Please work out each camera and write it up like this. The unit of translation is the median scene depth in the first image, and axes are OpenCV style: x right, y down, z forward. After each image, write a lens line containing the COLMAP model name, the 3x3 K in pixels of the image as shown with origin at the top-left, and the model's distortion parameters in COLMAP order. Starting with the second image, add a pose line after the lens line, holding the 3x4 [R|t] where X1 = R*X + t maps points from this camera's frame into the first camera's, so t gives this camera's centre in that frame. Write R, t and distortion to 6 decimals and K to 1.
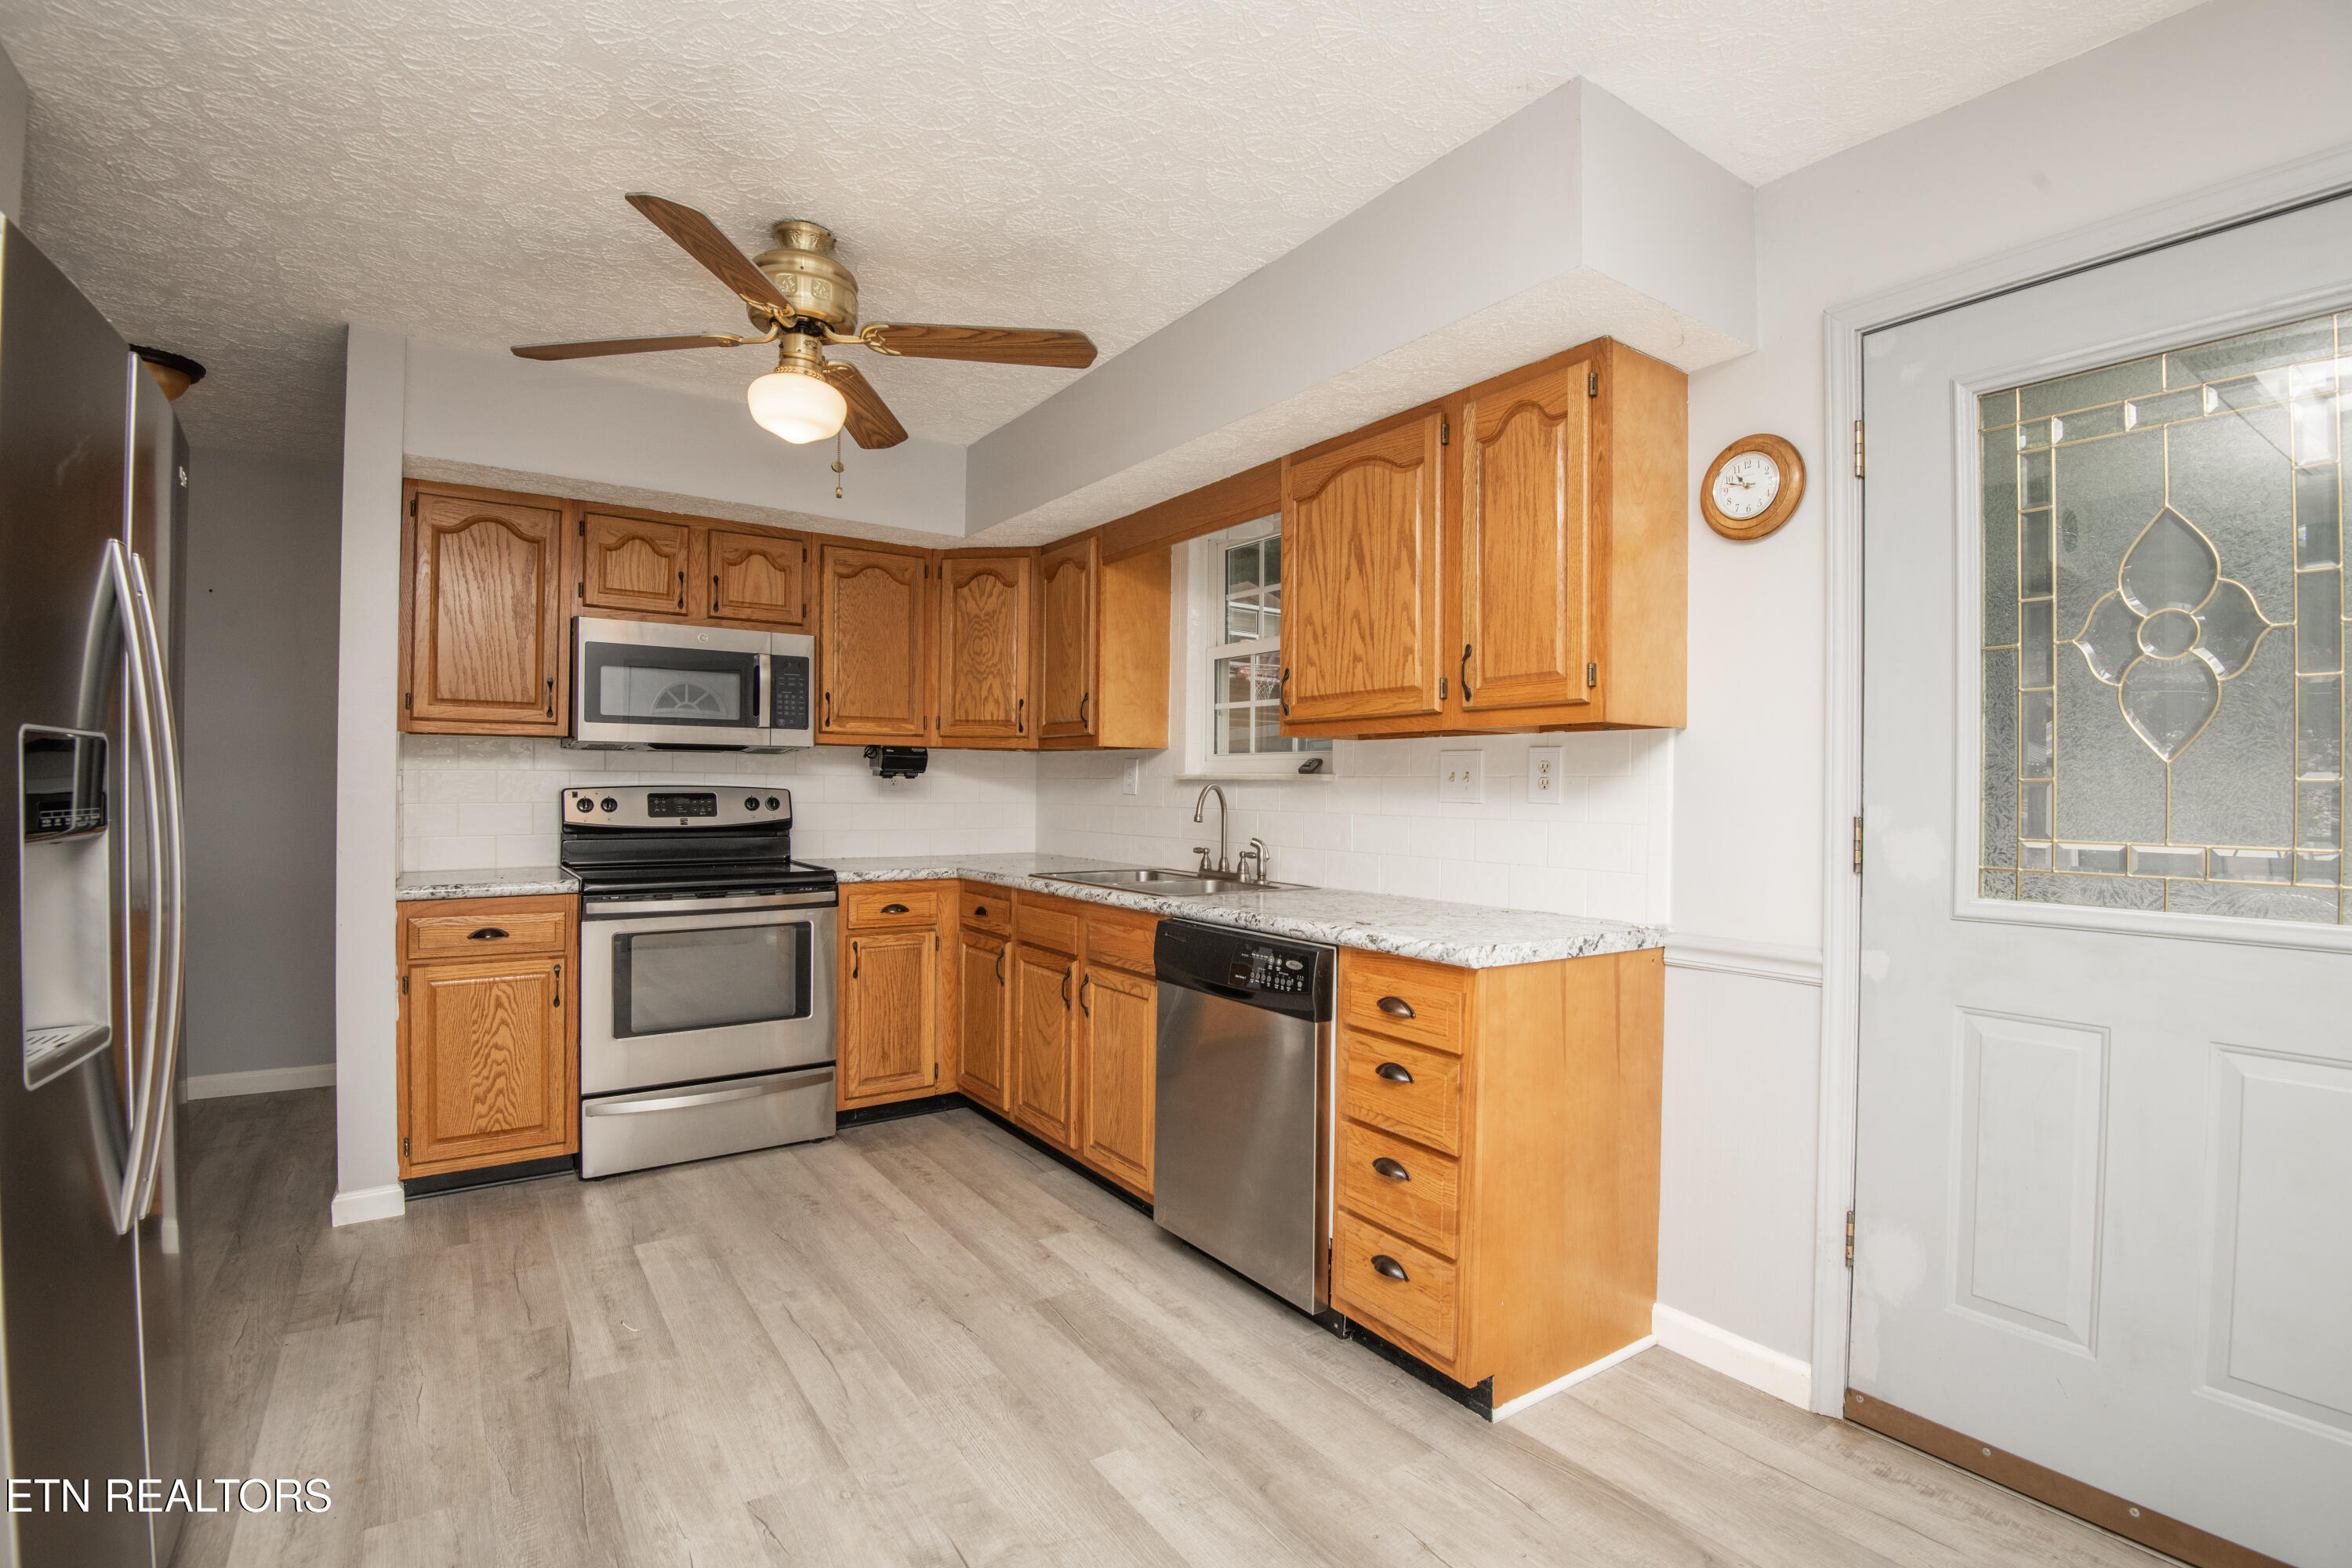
lens RADIAL K [[1090.3, 0, 1189.5], [0, 1090.3, 783.2], [0, 0, 1]] dist [-0.017841, -0.014277]
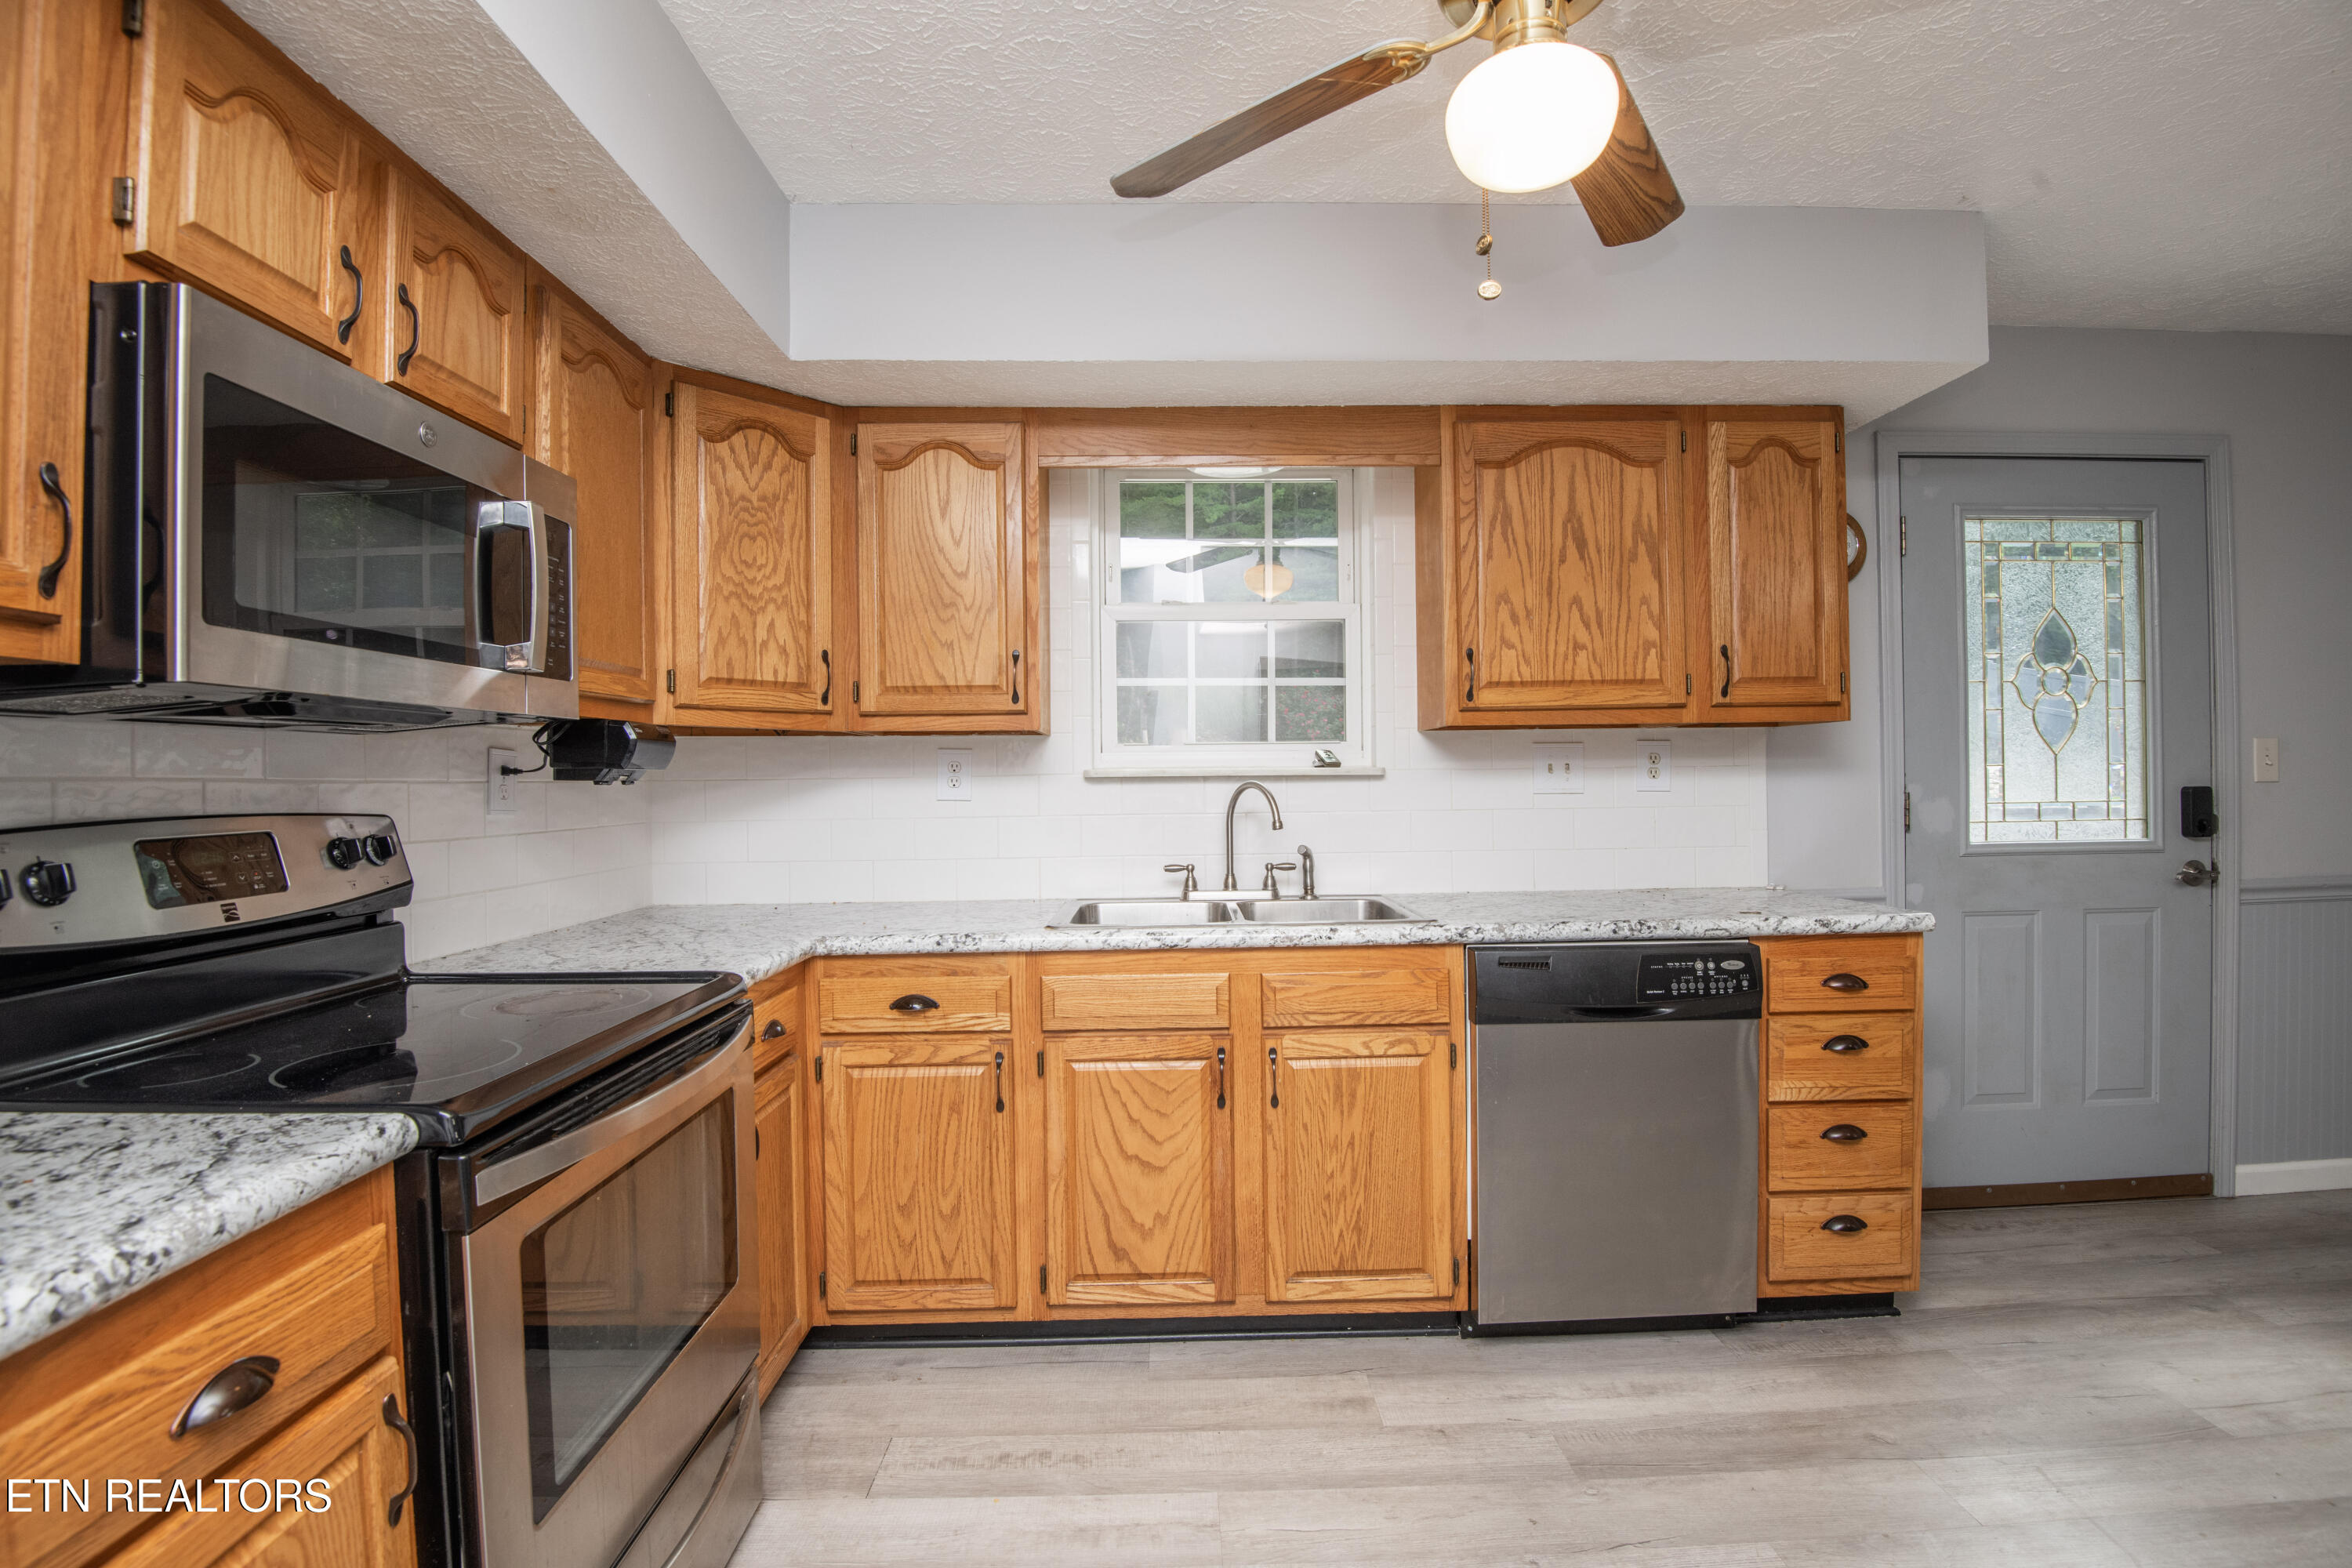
lens RADIAL K [[1090.3, 0, 1179.8], [0, 1090.3, 781.0], [0, 0, 1]] dist [-0.017841, -0.014277]
pose [[0.556238, -0.019738, 0.830788, -0.925193], [0.015557, 0.999790, 0.013337, -0.014797], [-0.830877, 0.005506, 0.556429, 0.834543]]
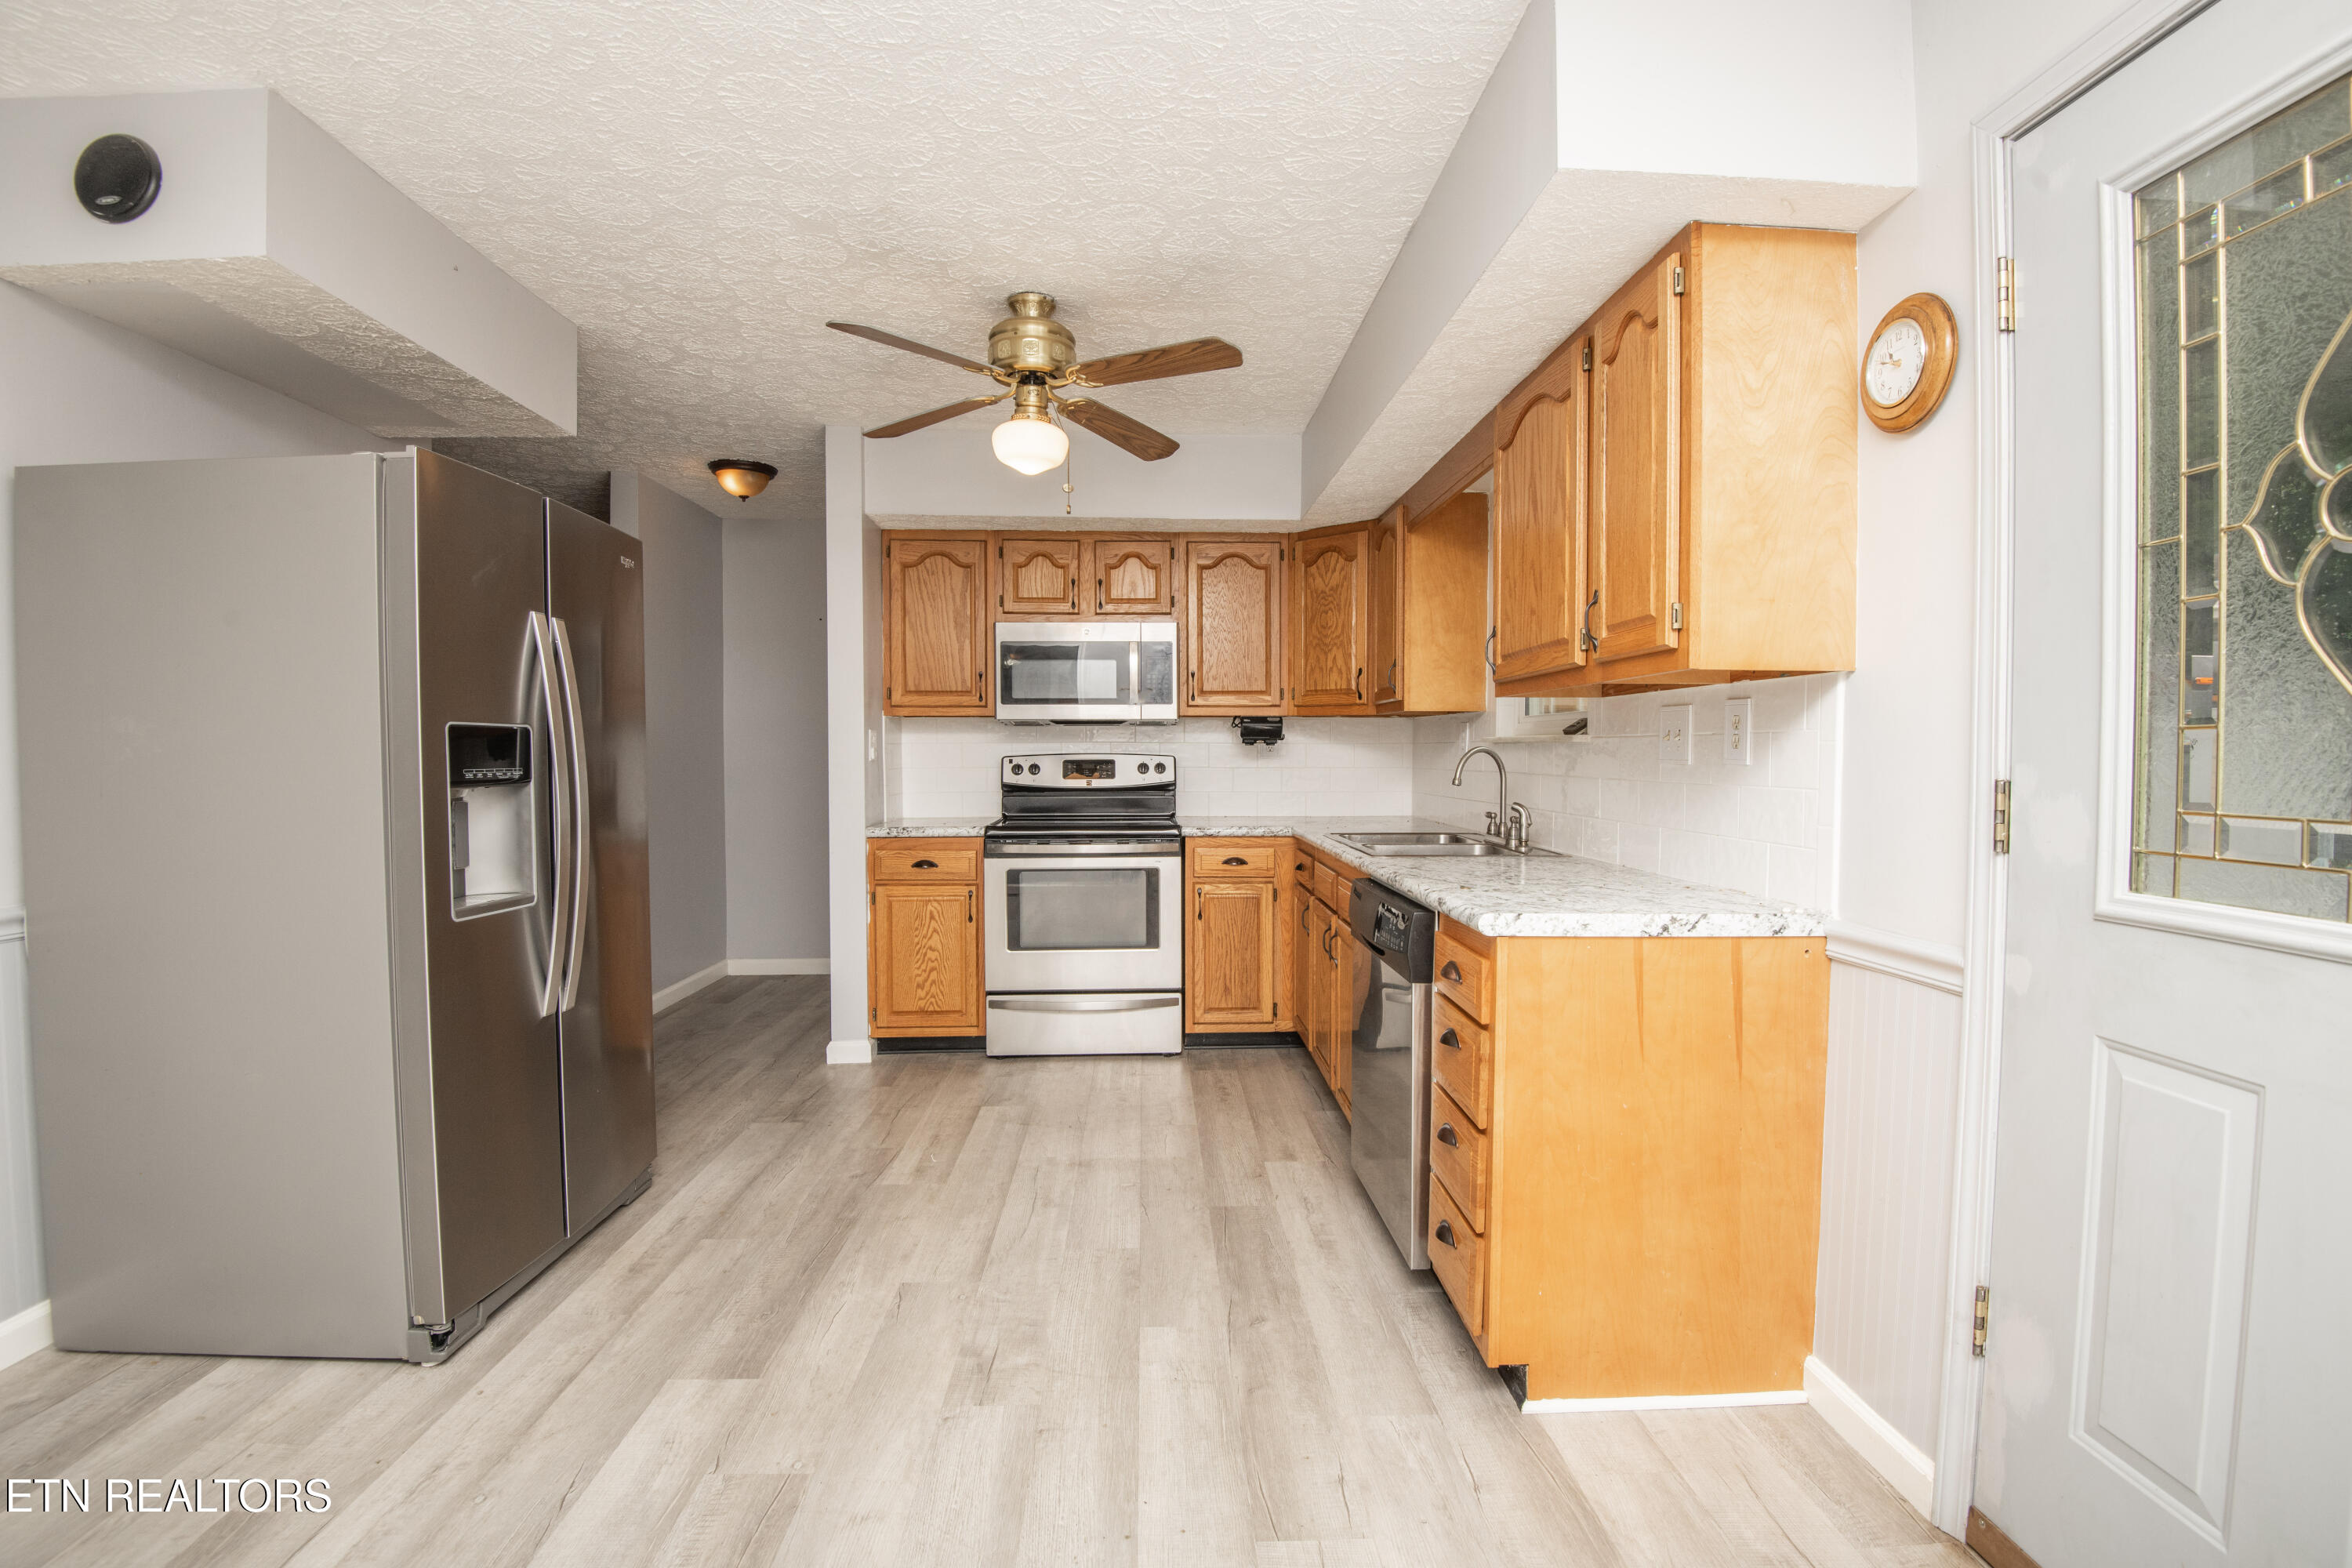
lens RADIAL K [[1090.3, 0, 1189.0], [0, 1090.3, 784.1], [0, 0, 1]] dist [-0.017841, -0.014277]
pose [[0.843892, 0.006240, -0.536476, 0.451078], [0.010254, 0.999562, 0.027757, 0.006108], [0.536414, -0.028925, 0.843459, 0.043635]]
